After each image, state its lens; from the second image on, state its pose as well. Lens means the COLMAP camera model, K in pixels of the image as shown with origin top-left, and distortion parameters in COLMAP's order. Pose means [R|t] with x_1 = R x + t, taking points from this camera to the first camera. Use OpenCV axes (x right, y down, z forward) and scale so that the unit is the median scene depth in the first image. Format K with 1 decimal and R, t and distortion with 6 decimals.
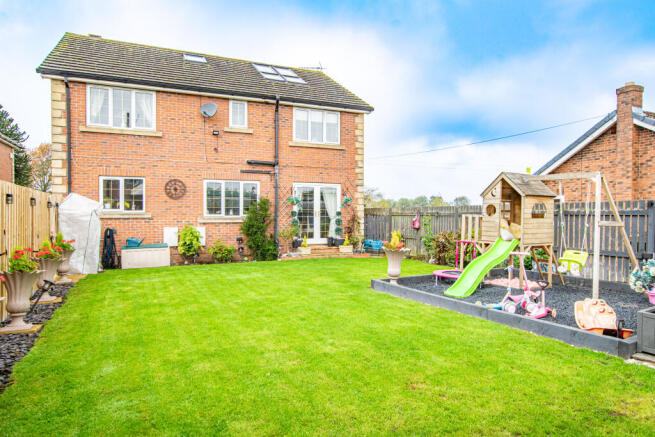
lens RADIAL K [[421.1, 0, 327.5], [0, 421.1, 218.5], [0, 0, 1]] dist [-0.003634, 0.001806]
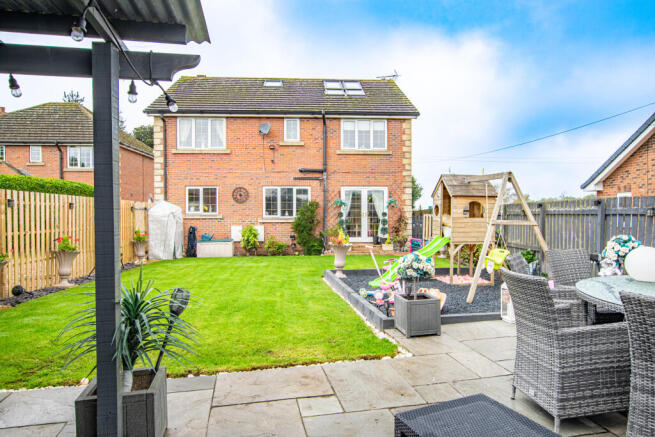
lens RADIAL K [[421.1, 0, 327.5], [0, 421.1, 218.5], [0, 0, 1]] dist [-0.003634, 0.001806]
pose [[0.932510, -0.000631, -0.361143, 0.303972], [-0.000466, 0.999996, -0.002949, 0.002571], [0.361143, 0.002919, 0.932506, -0.057645]]
